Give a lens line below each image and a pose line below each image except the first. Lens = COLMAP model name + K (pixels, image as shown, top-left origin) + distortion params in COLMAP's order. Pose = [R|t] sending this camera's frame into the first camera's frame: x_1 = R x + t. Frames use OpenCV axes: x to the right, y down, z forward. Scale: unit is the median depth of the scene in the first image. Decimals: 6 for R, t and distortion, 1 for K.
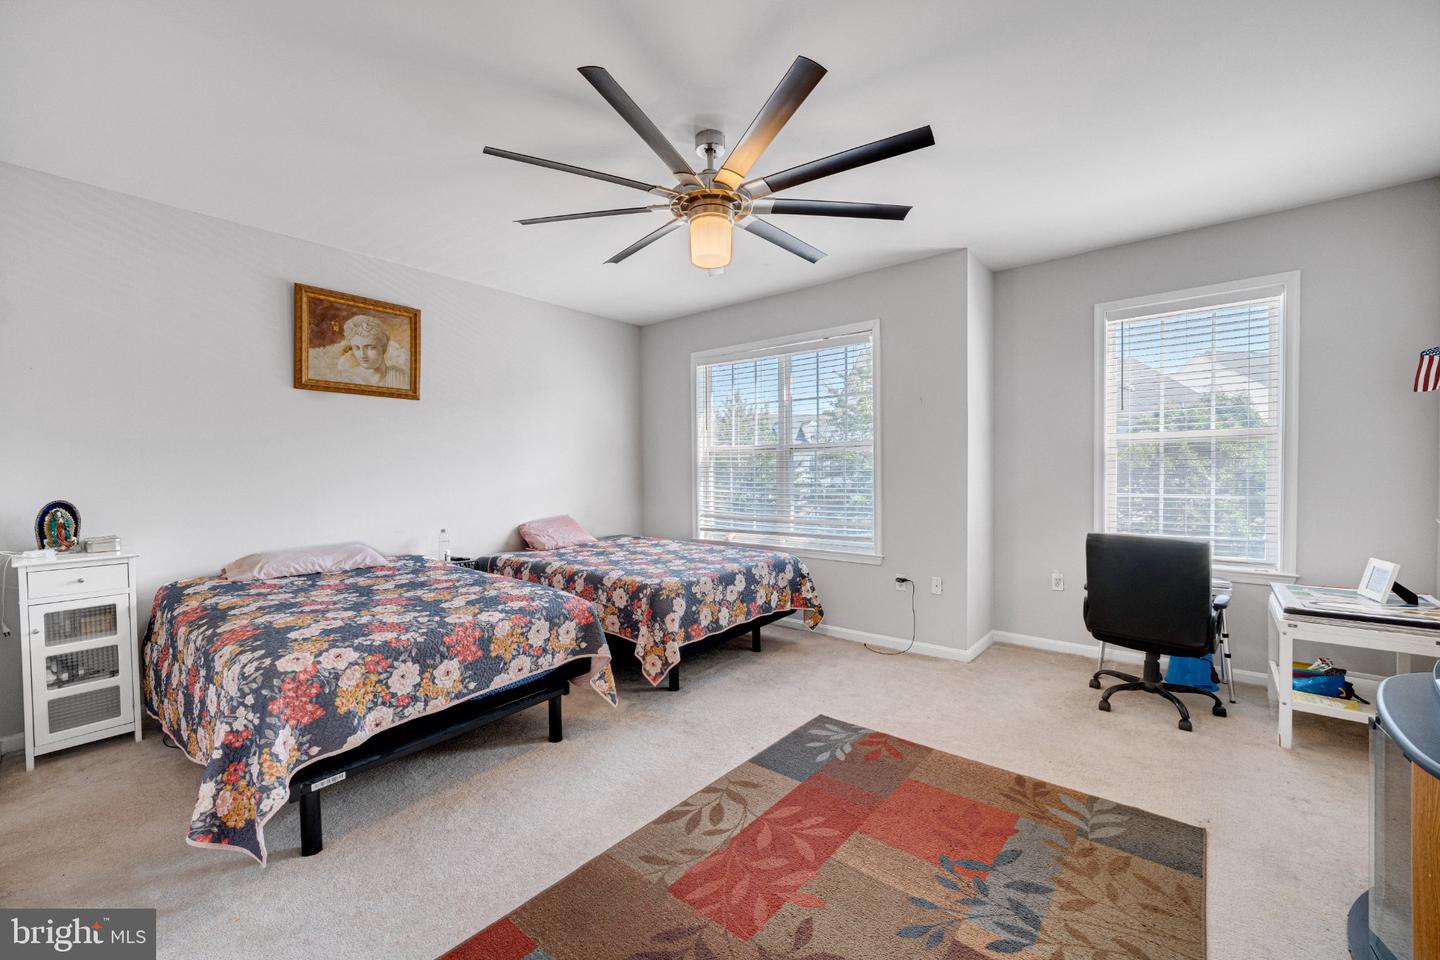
lens RADIAL K [[570.8, 0, 716.5], [0, 570.8, 481.5], [0, 0, 1]] dist [-0.011616, 0.004815]
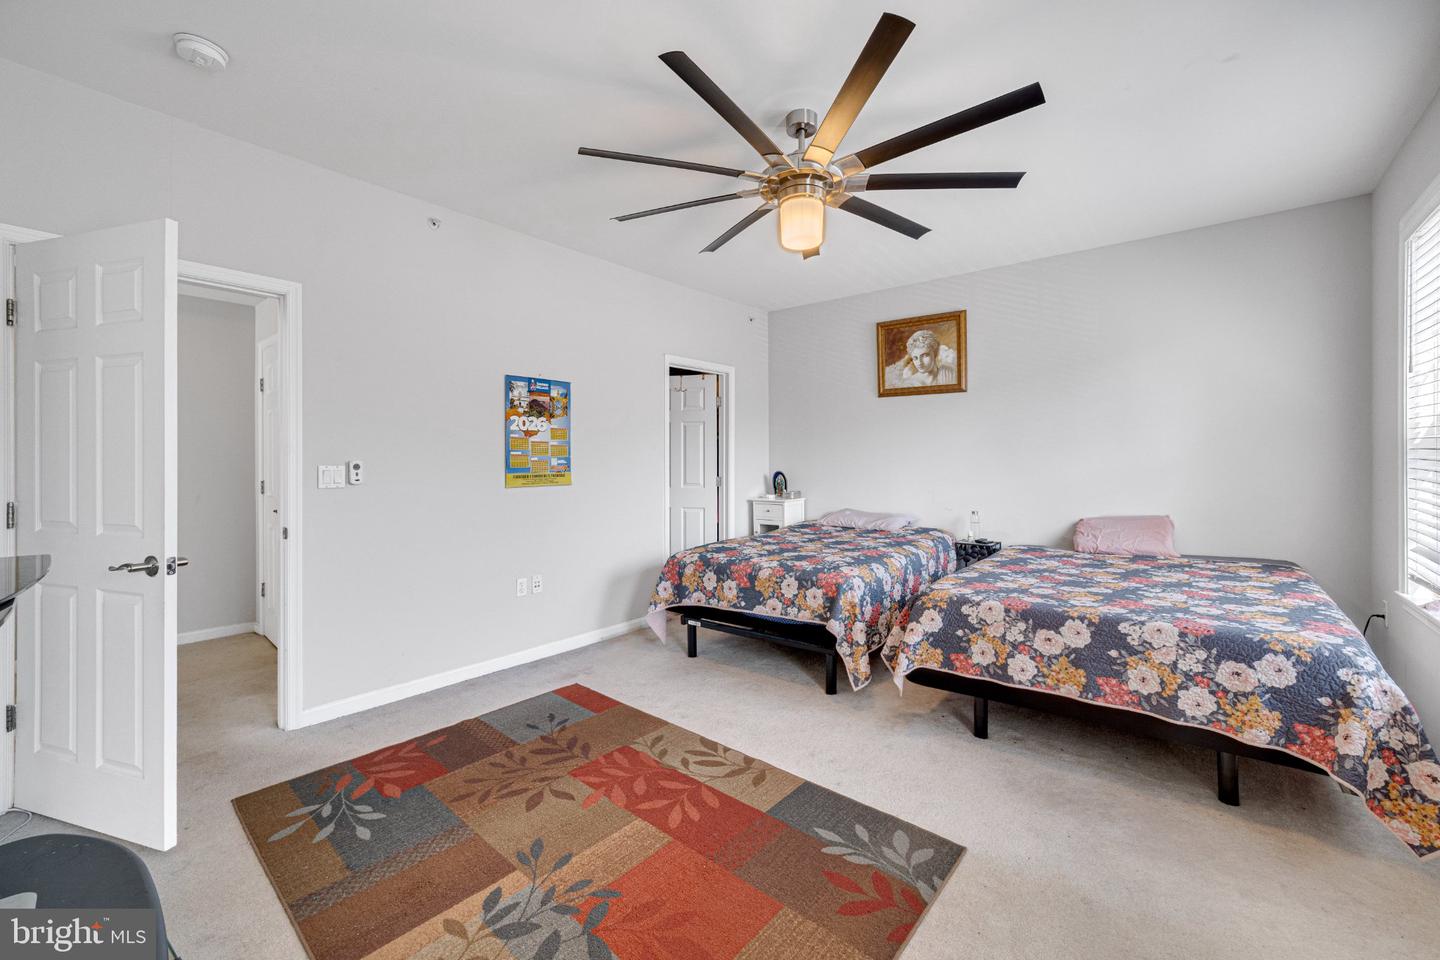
lens RADIAL K [[581.3, 0, 719.3], [0, 581.3, 464.9], [0, 0, 1]] dist [-0.004626, 0.000126]
pose [[-0.013665, 0.012826, -0.999824, 0.782368], [-0.015030, 0.999802, 0.013031, -0.012548], [0.999794, 0.015206, -0.013470, 0.703934]]
